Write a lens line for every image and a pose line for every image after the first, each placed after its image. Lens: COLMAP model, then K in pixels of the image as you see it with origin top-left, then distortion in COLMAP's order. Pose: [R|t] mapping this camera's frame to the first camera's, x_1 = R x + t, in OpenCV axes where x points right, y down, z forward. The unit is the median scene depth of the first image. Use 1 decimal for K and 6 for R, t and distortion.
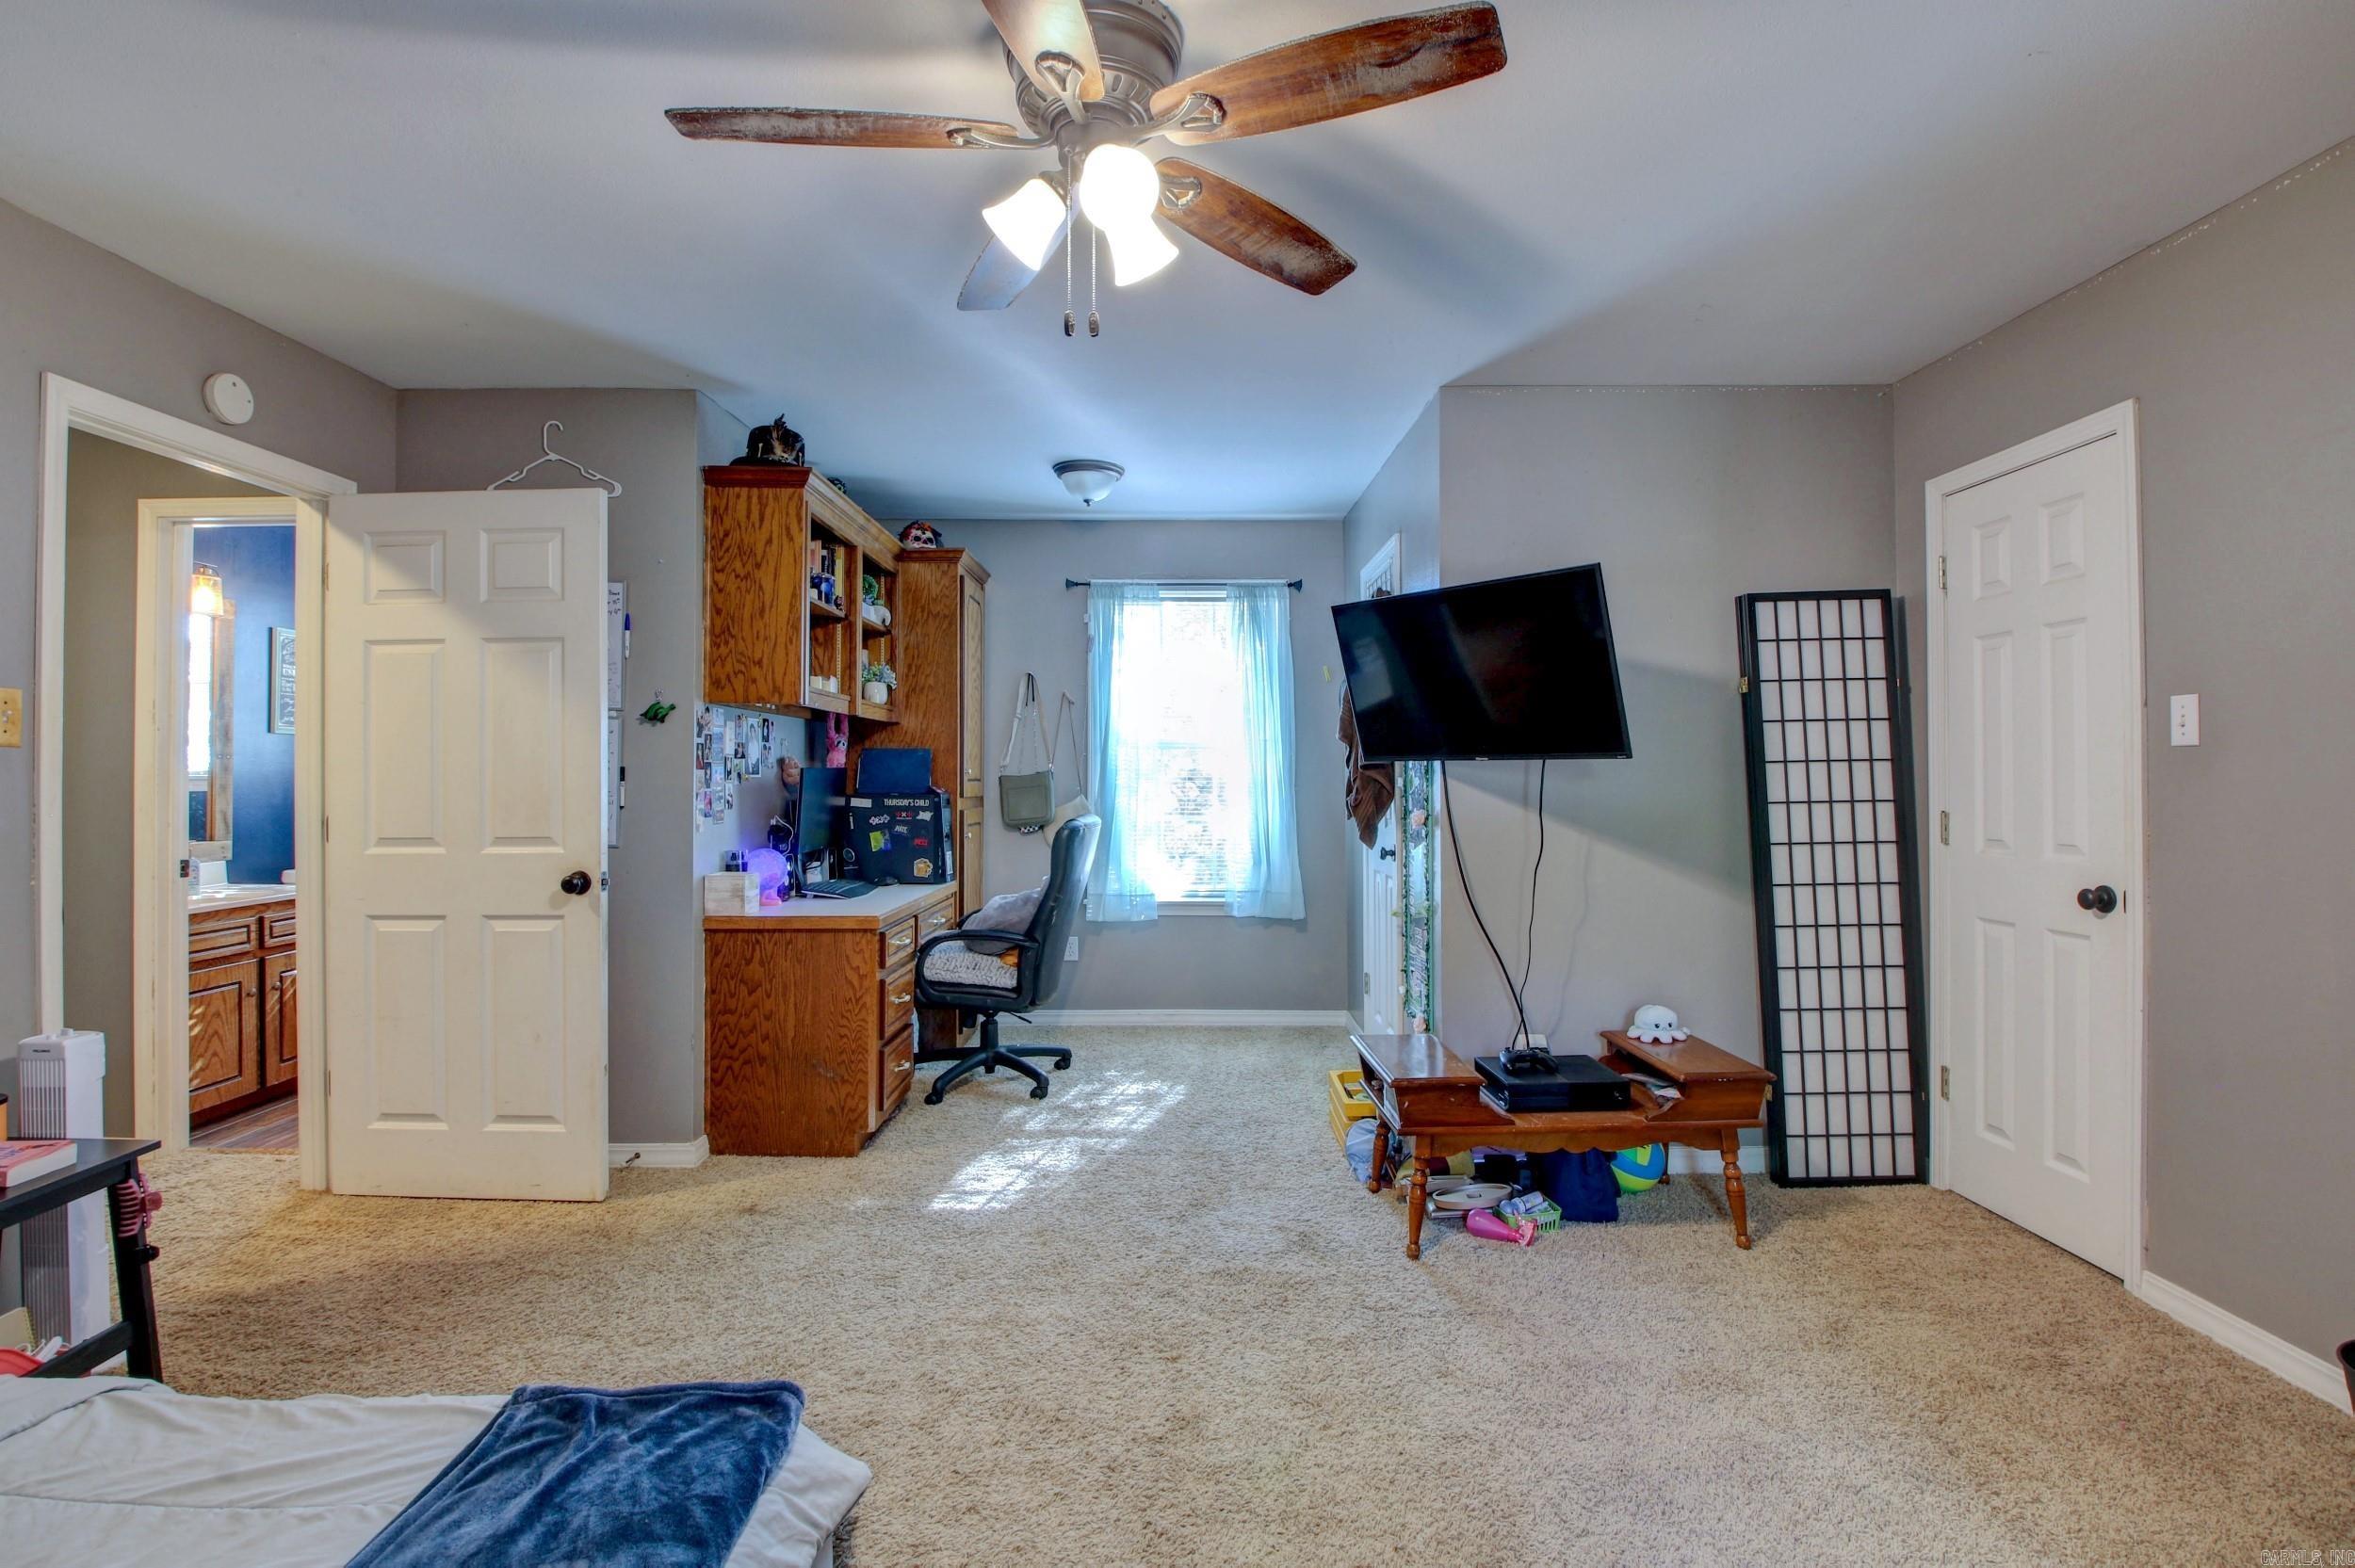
lens RADIAL K [[1097.8, 0, 1182.3], [0, 1097.8, 773.3], [0, 0, 1]] dist [0.012712, -0.024693]
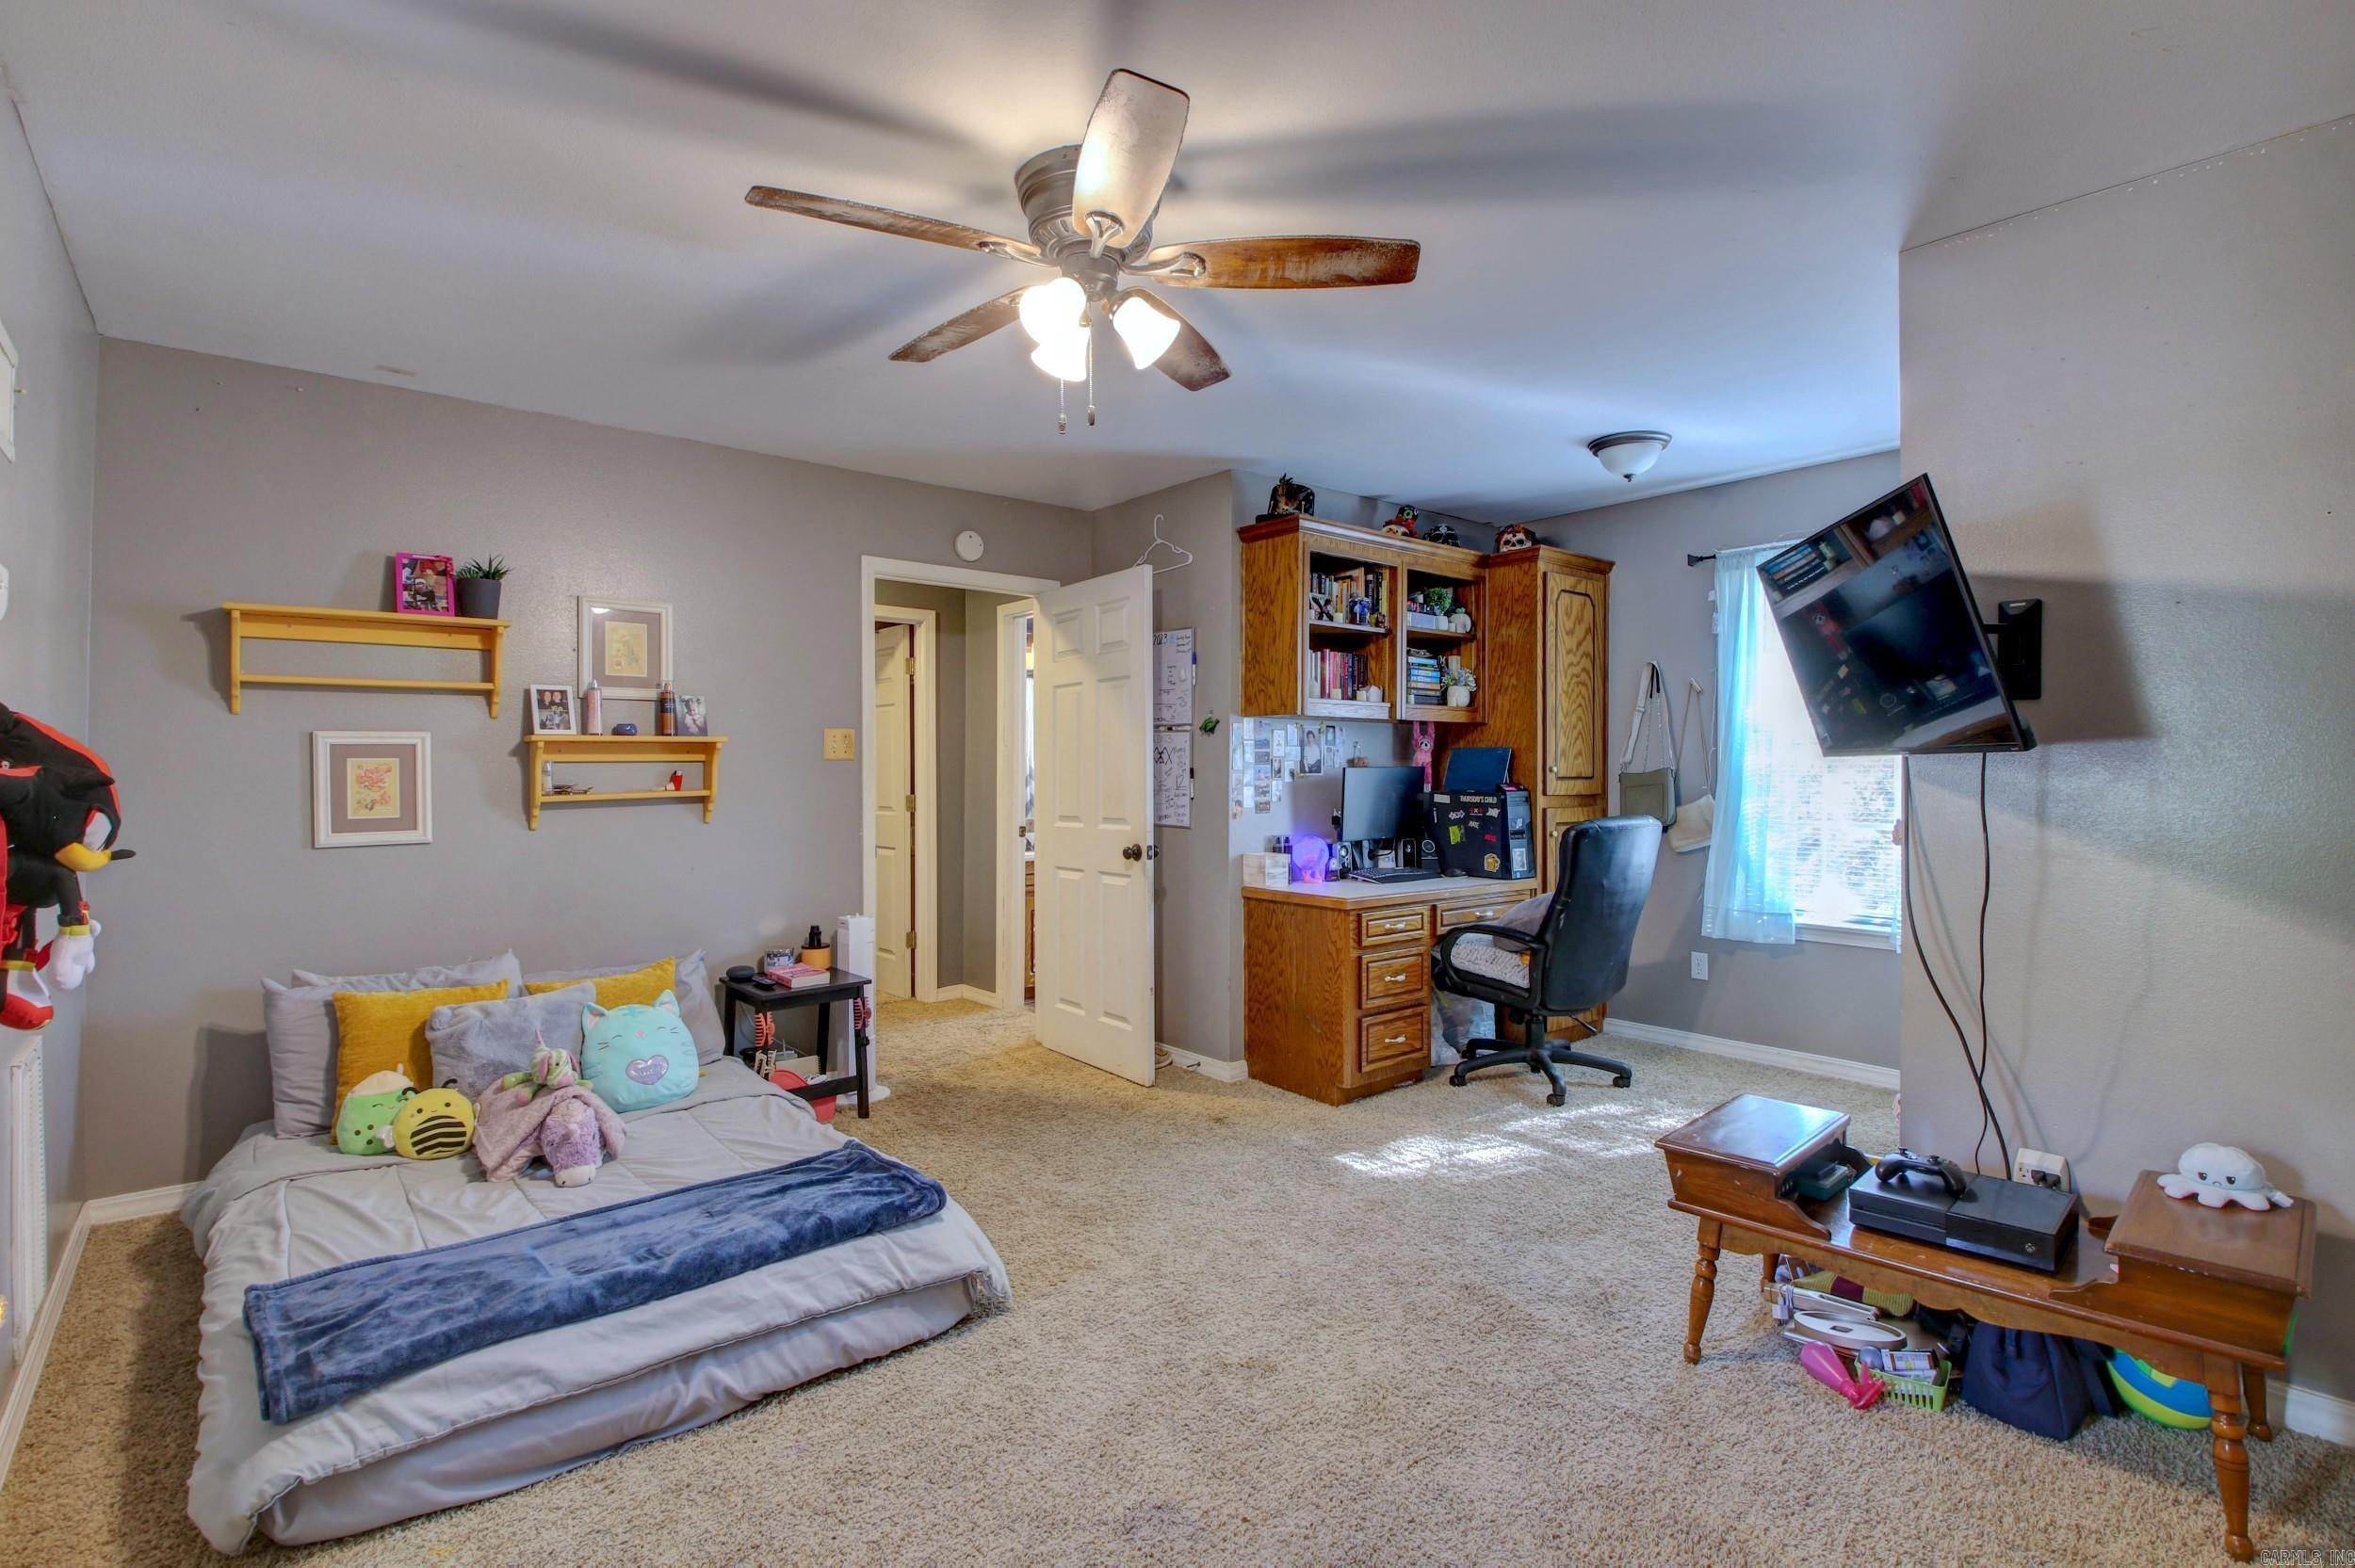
lens RADIAL K [[1097.8, 0, 1179.3], [0, 1097.8, 773.7], [0, 0, 1]] dist [0.012712, -0.024693]
pose [[0.635900, 0.000405, -0.771771, 0.484027], [0.004285, 0.999983, 0.004055, -0.004008], [0.771759, -0.005885, 0.635887, 0.147229]]
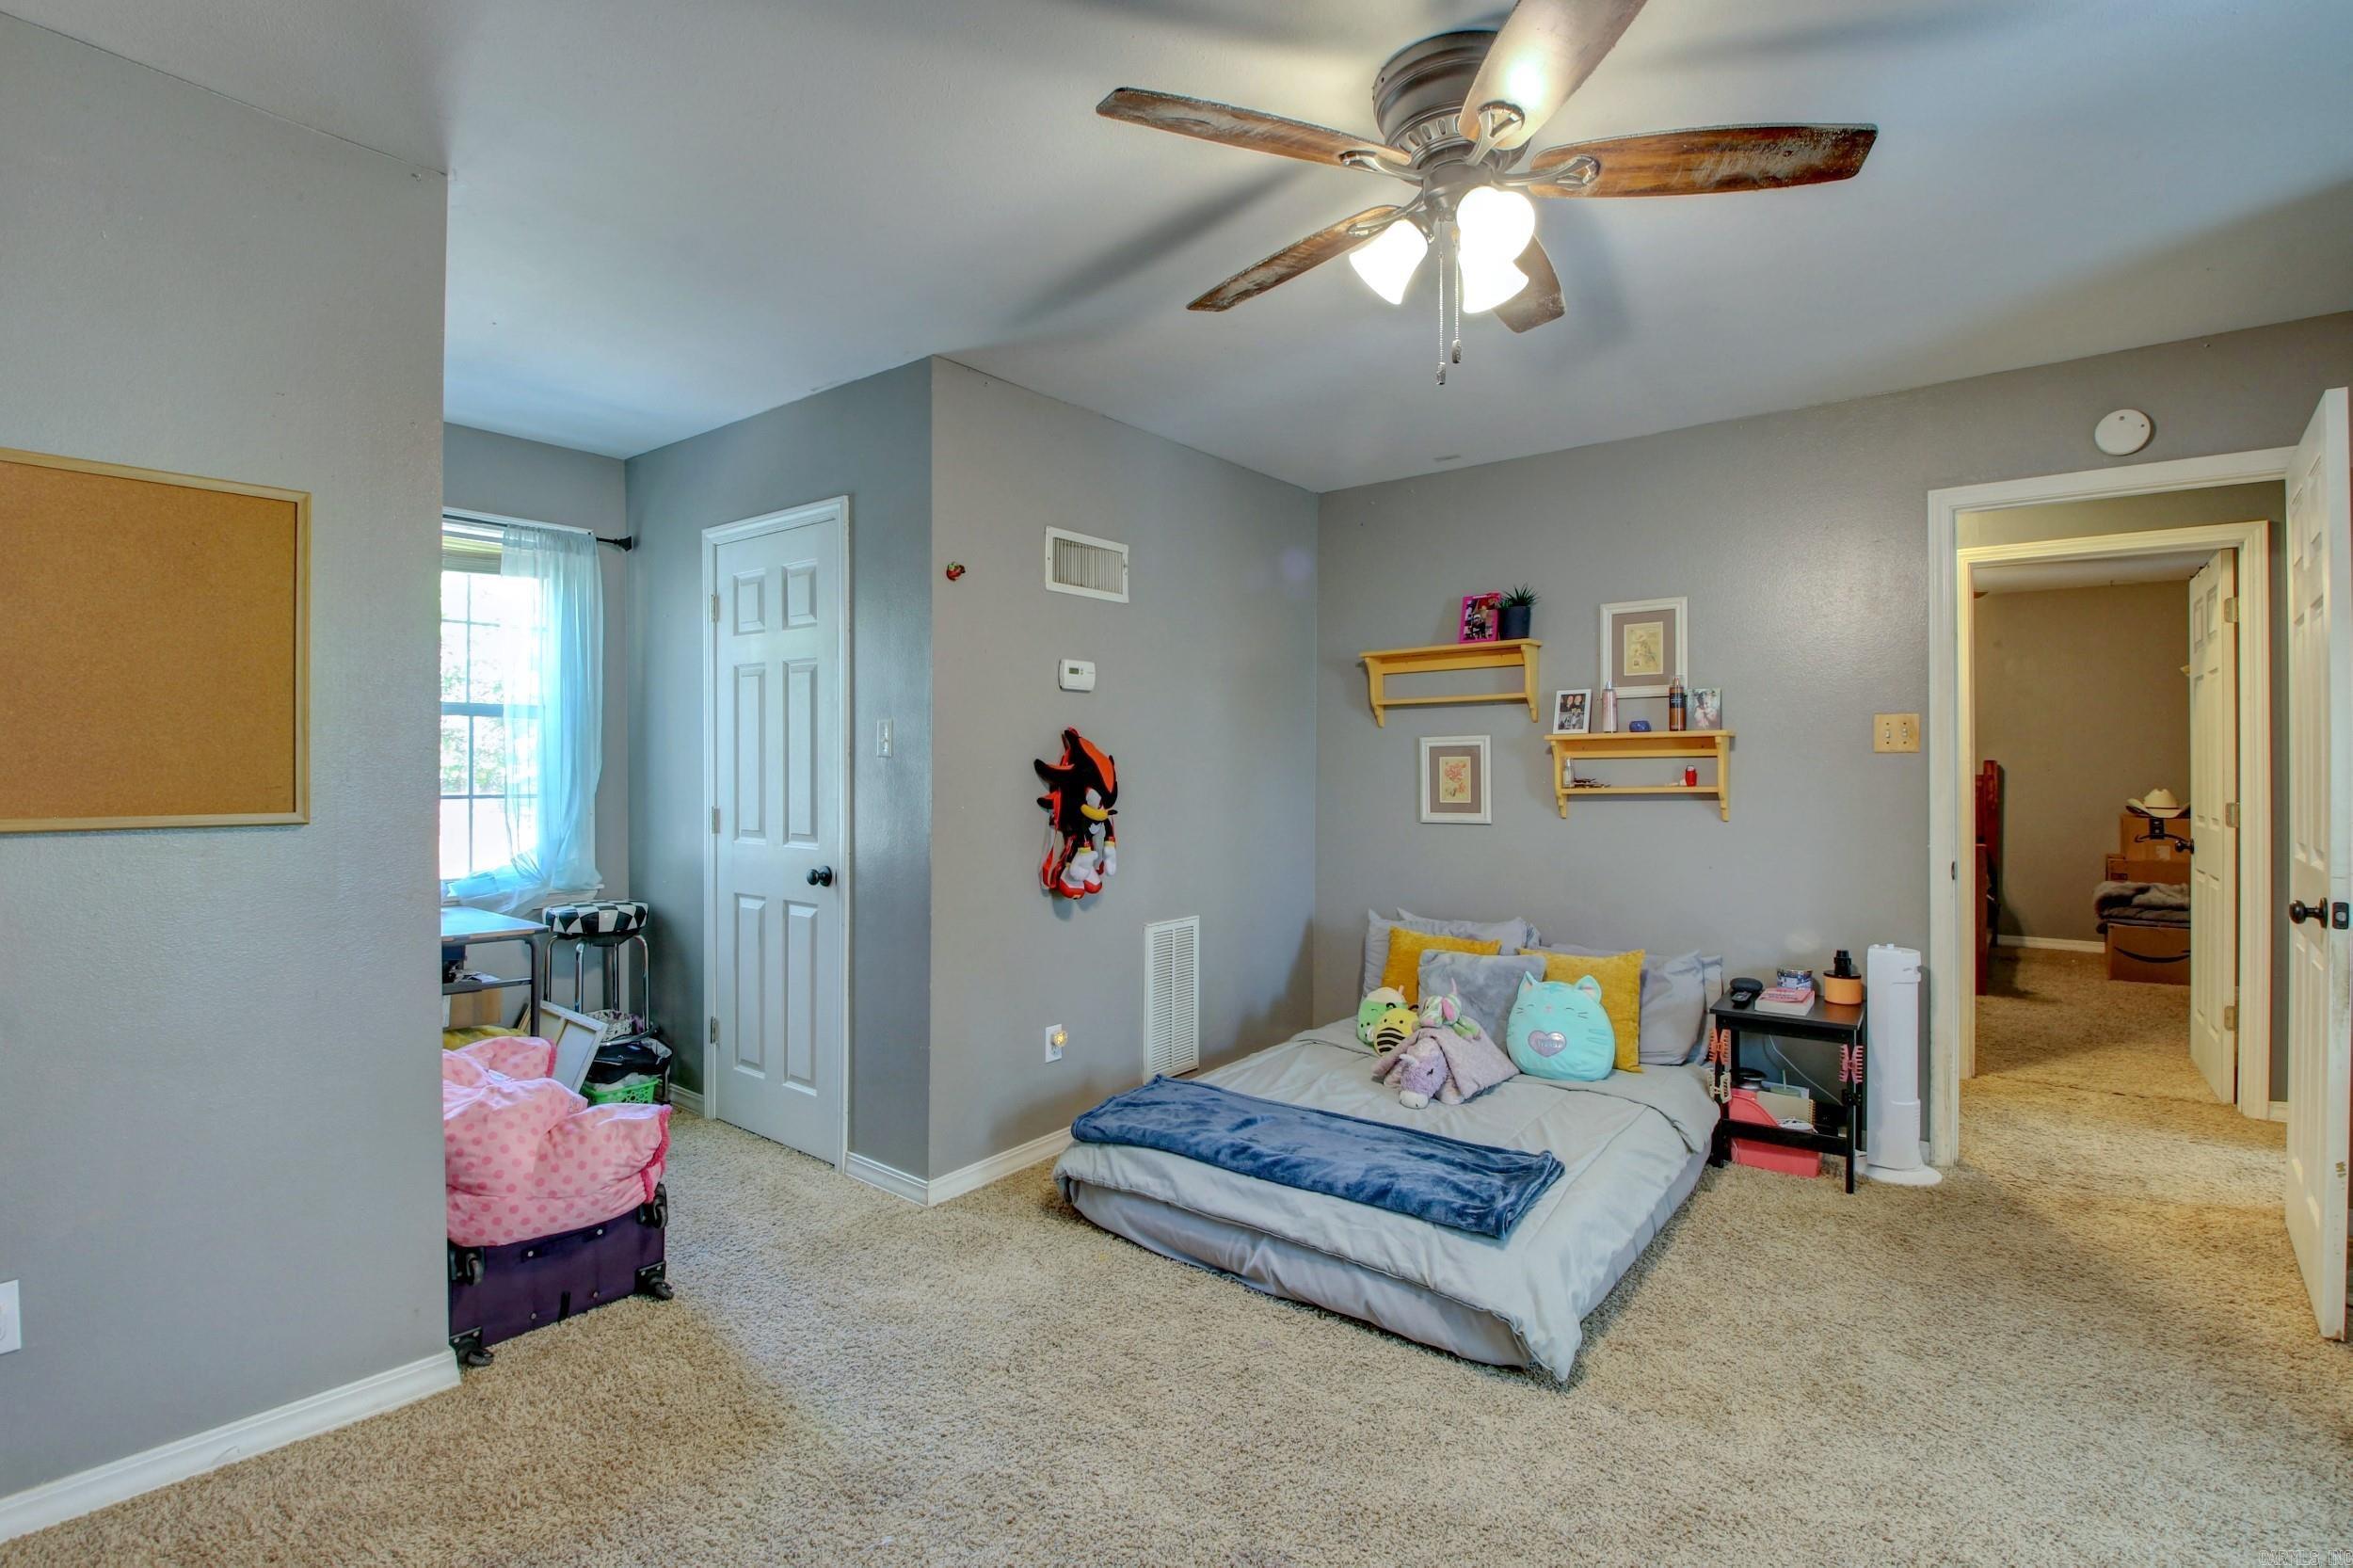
lens RADIAL K [[1097.0, 0, 1175.1], [0, 1097.0, 772.8], [0, 0, 1]] dist [0.012712, -0.024693]
pose [[-0.627884, 0.002161, -0.778304, 0.474262], [0.002595, 0.999996, 0.000683, -0.000066], [0.778302, -0.001591, -0.627888, 0.748543]]
